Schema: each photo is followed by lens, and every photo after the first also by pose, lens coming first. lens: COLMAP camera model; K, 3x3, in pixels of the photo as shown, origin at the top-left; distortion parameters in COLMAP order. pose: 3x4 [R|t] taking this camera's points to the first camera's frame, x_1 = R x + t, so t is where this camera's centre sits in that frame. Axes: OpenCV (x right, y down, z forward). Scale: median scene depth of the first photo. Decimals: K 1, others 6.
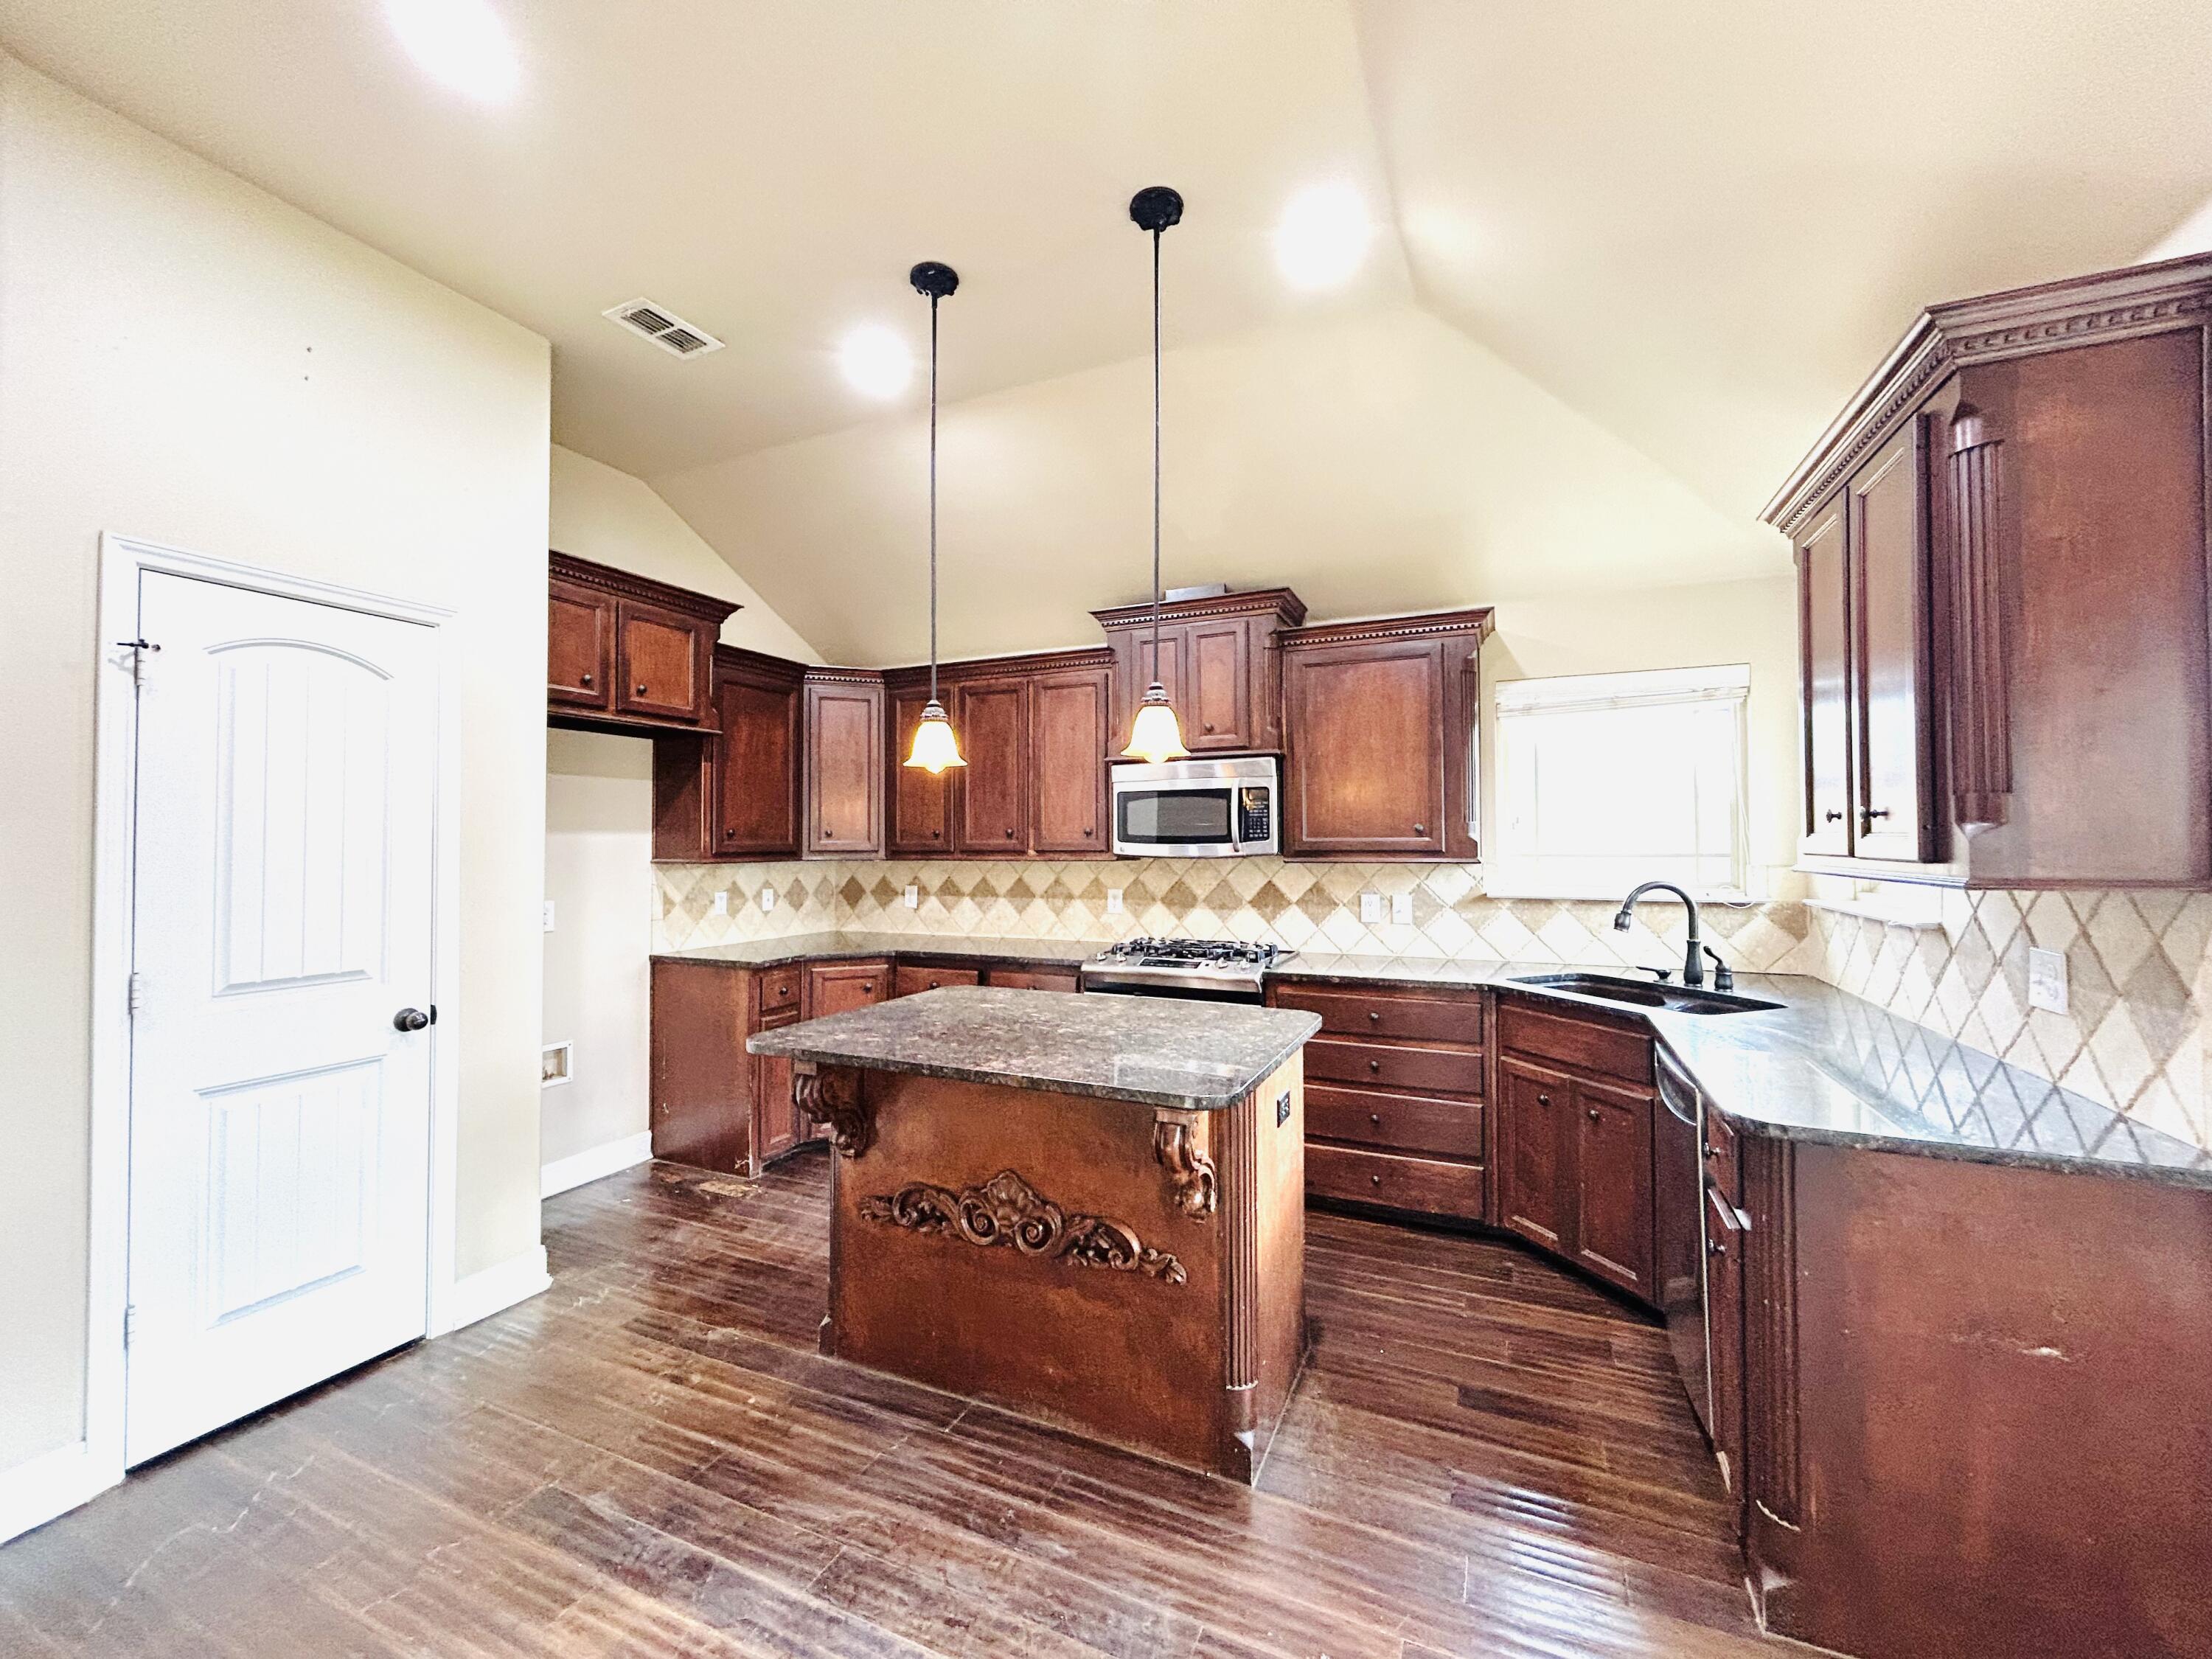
lens RADIAL K [[892.7, 0, 1106.0], [0, 892.7, 829.5], [0, 0, 1]] dist [0.000339, 0.000034]
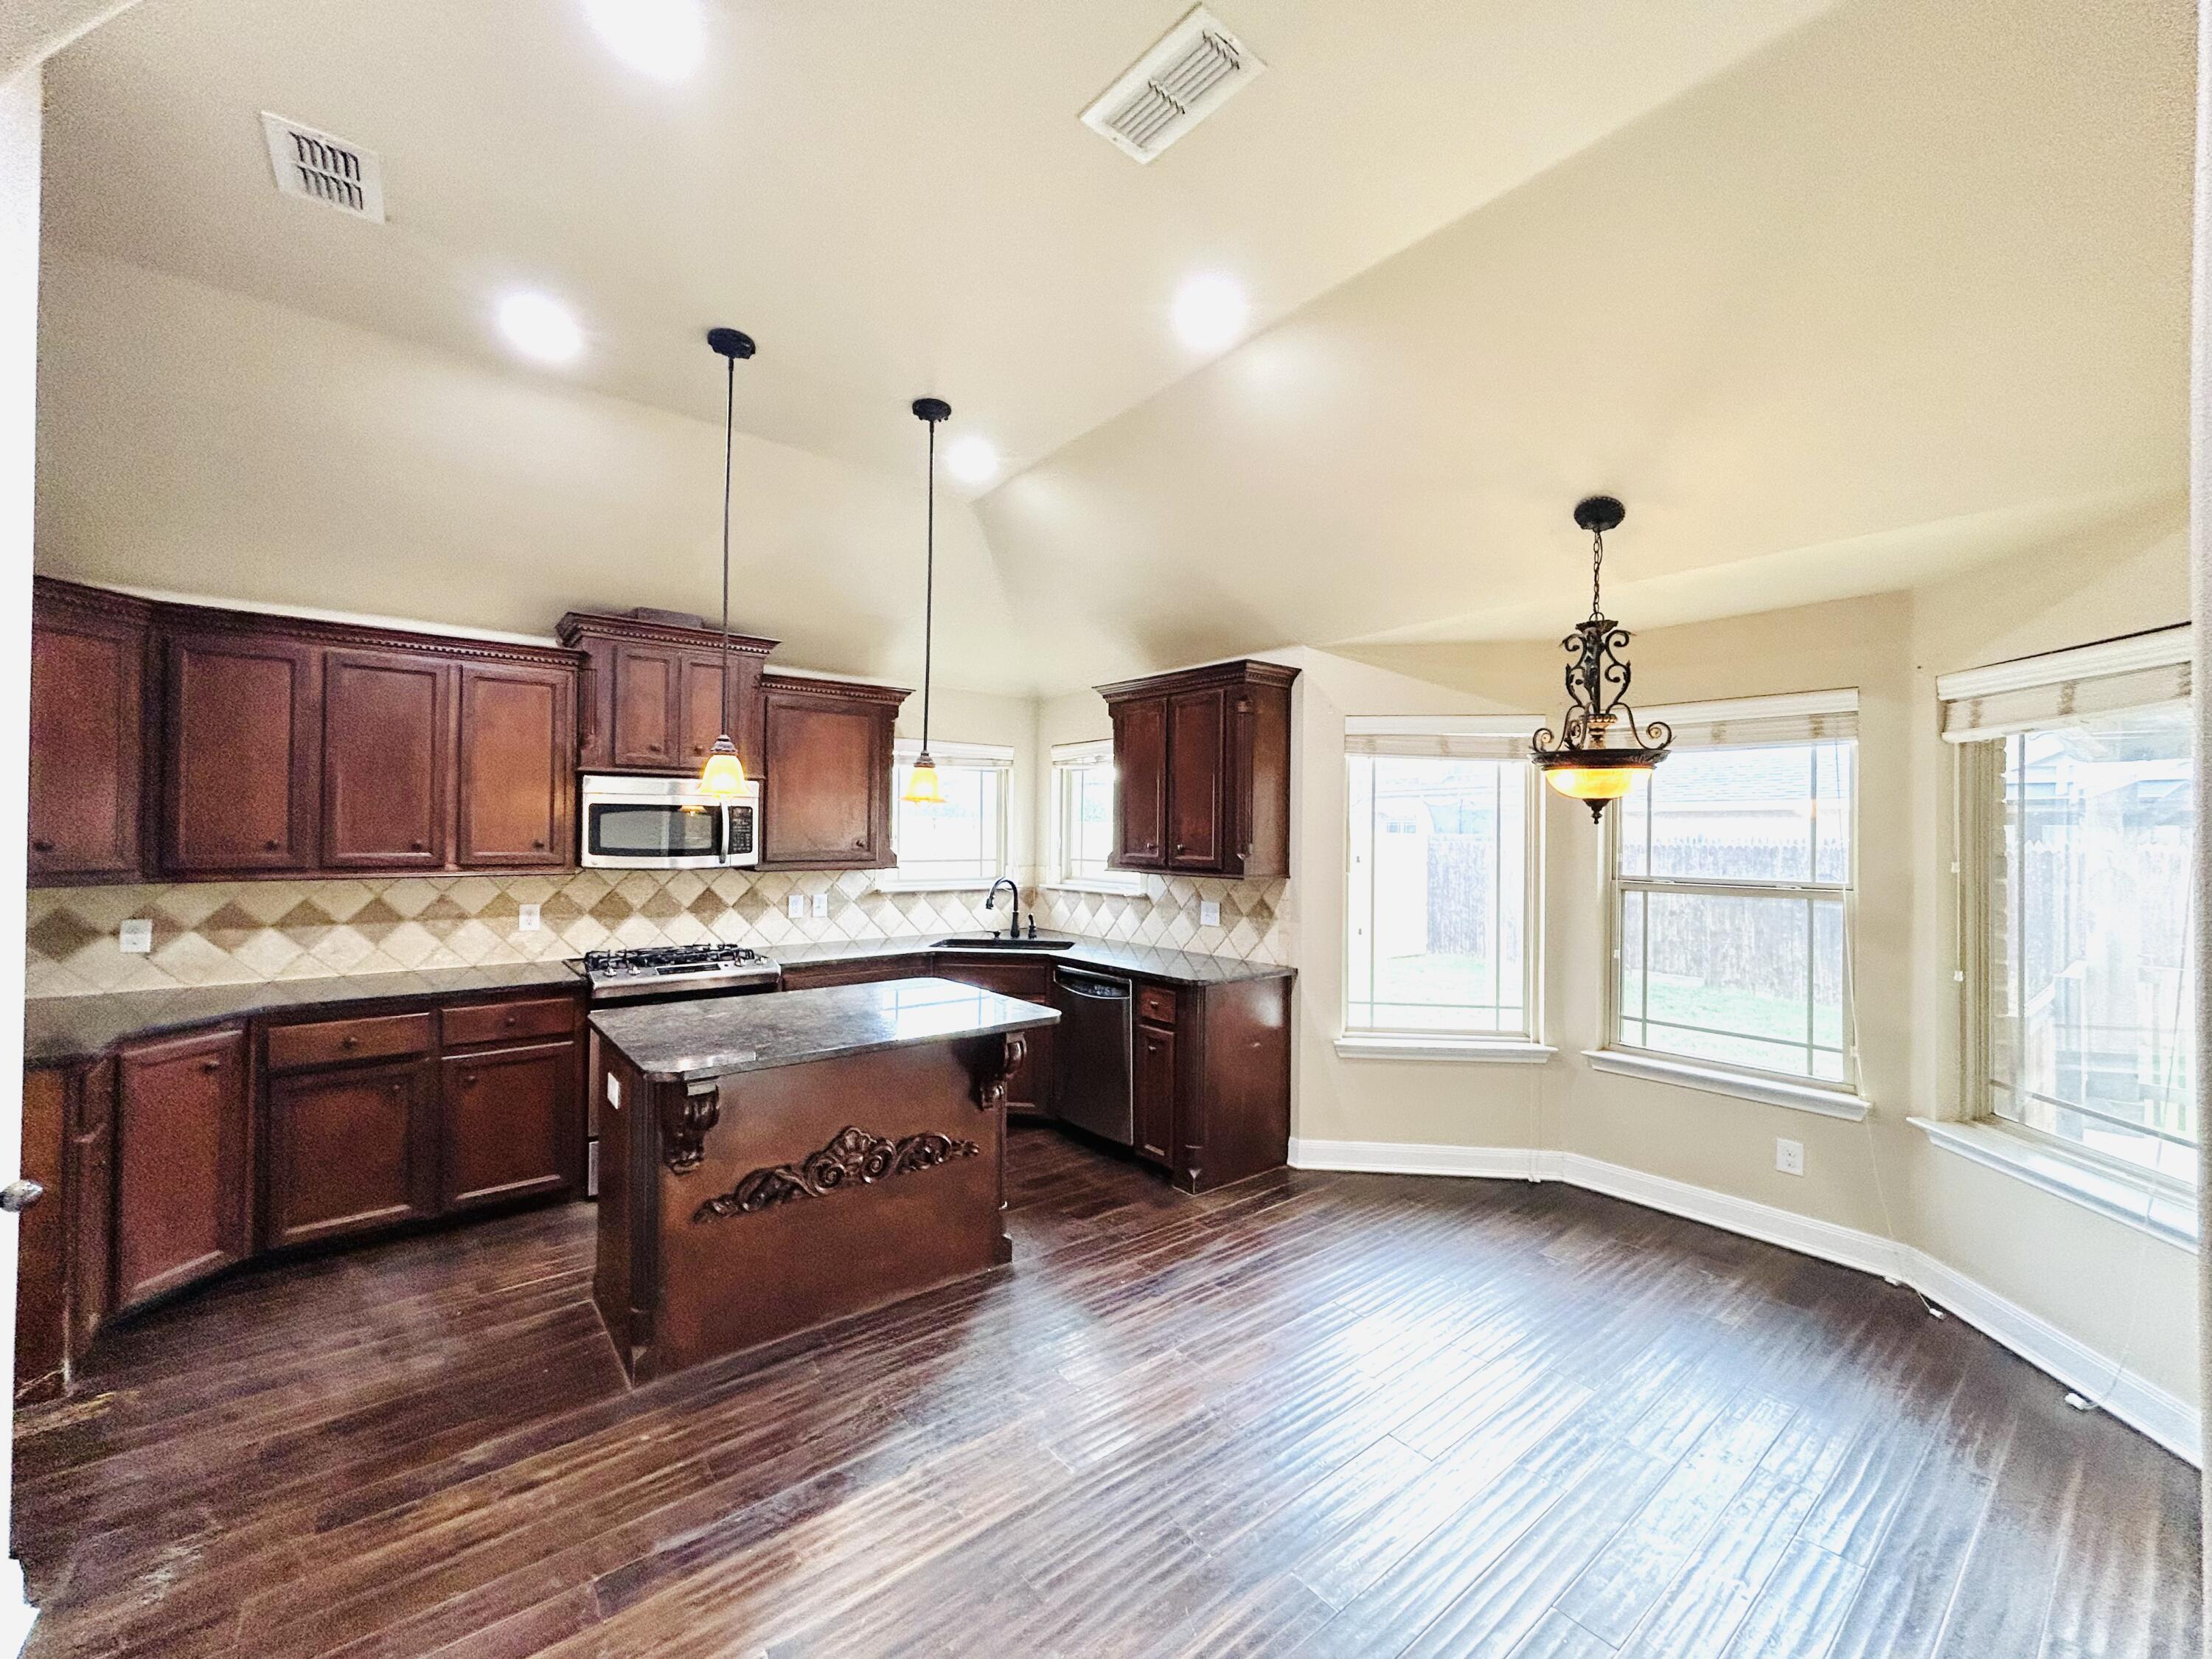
lens RADIAL K [[905.2, 0, 1100.9], [0, 905.2, 822.5], [0, 0, 1]] dist [0.000145, -0.000050]
pose [[0.452692, 0.017641, 0.891492, -0.718710], [-0.024148, 0.999680, -0.007519, -0.032059], [-0.891340, -0.018123, 0.452973, 0.071002]]
